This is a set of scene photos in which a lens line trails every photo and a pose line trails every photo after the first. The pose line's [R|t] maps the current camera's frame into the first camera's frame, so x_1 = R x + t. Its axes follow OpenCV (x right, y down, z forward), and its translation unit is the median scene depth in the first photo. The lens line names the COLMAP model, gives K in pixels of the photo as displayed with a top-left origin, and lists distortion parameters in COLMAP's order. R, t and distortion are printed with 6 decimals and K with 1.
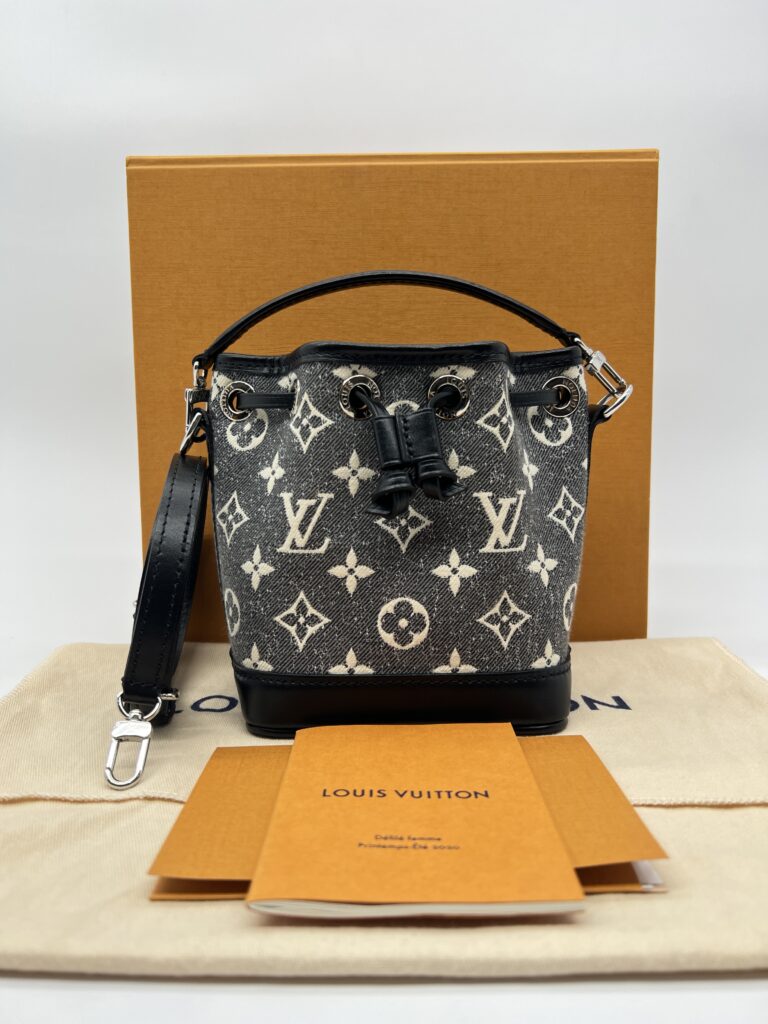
lens RADIAL K [[779.5, 0, 385.7], [0, 779.5, 519.4], [0, 0, 1]] dist [0.142015, 0.004783]
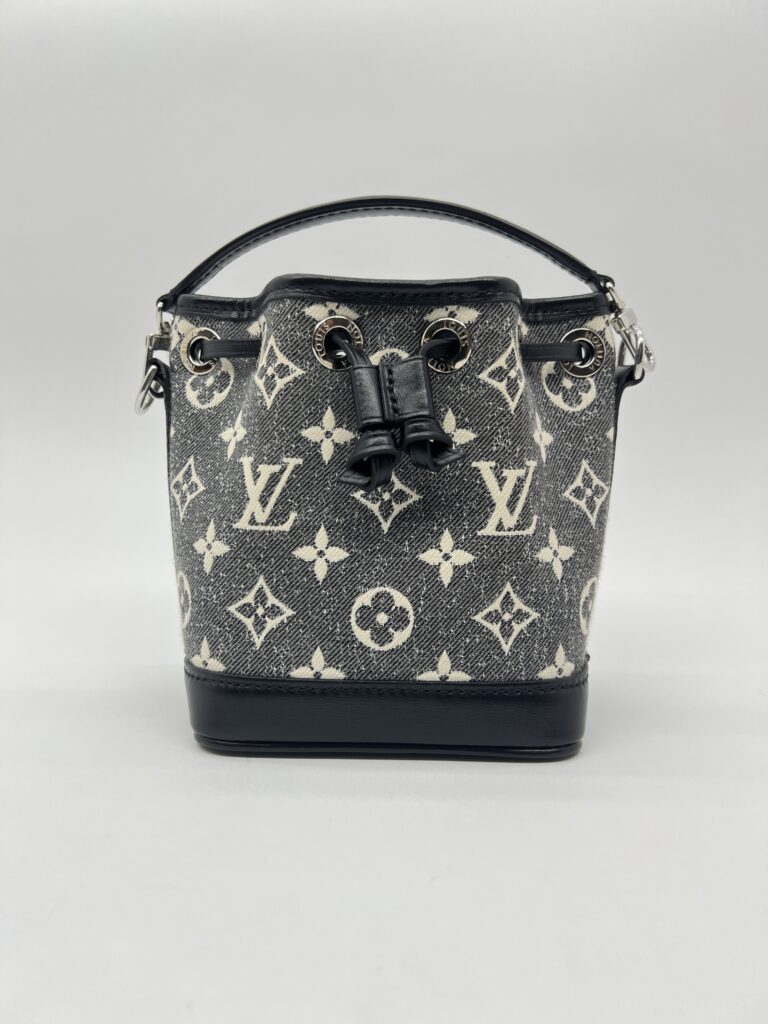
lens RADIAL K [[779.5, 0, 383.1], [0, 779.5, 506.0], [0, 0, 1]] dist [0.142015, 0.004783]
pose [[0.999301, 0.026850, -0.026027, 0.040806], [-0.027004, 0.999620, -0.005583, 0.018803], [0.025868, 0.006282, 0.999646, 0.175112]]
